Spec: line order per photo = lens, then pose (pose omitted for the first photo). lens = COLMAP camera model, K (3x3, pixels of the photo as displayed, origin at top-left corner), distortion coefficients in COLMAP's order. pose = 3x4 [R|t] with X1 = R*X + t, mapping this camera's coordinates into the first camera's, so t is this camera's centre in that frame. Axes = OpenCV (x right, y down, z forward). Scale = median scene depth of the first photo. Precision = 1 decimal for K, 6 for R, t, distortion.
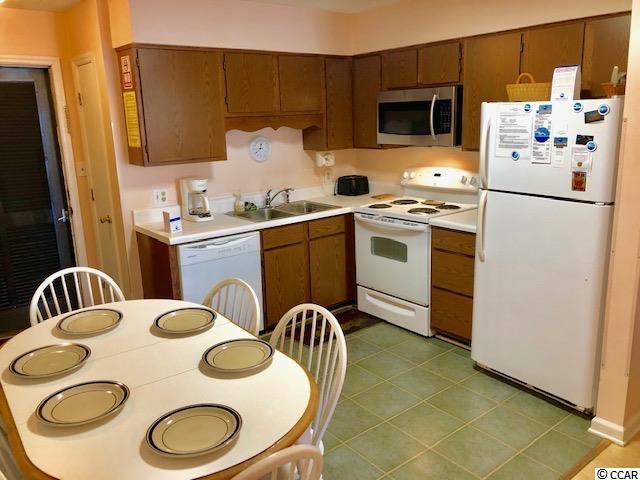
lens RADIAL K [[515.6, 0, 320.1], [0, 515.6, 238.3], [0, 0, 1]] dist [0.016845, -0.015015]
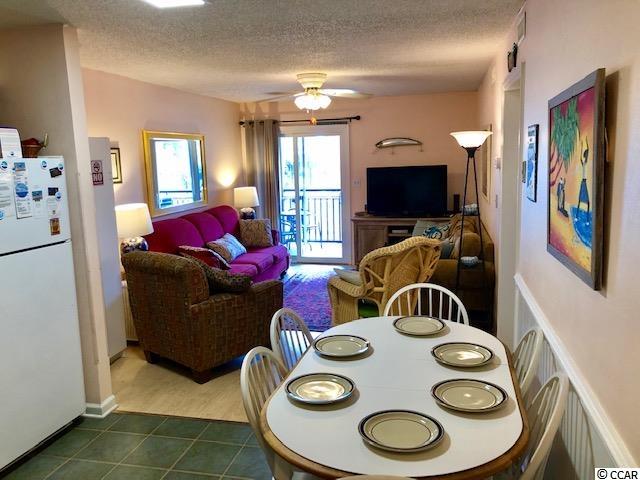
lens RADIAL K [[515.6, 0, 321.1], [0, 515.6, 241.9], [0, 0, 1]] dist [0.016845, -0.015015]
pose [[-0.613635, -0.090827, 0.784348, -0.774759], [0.222041, 0.933426, 0.281804, -0.270369], [-0.757726, 0.347083, -0.552616, 1.188142]]
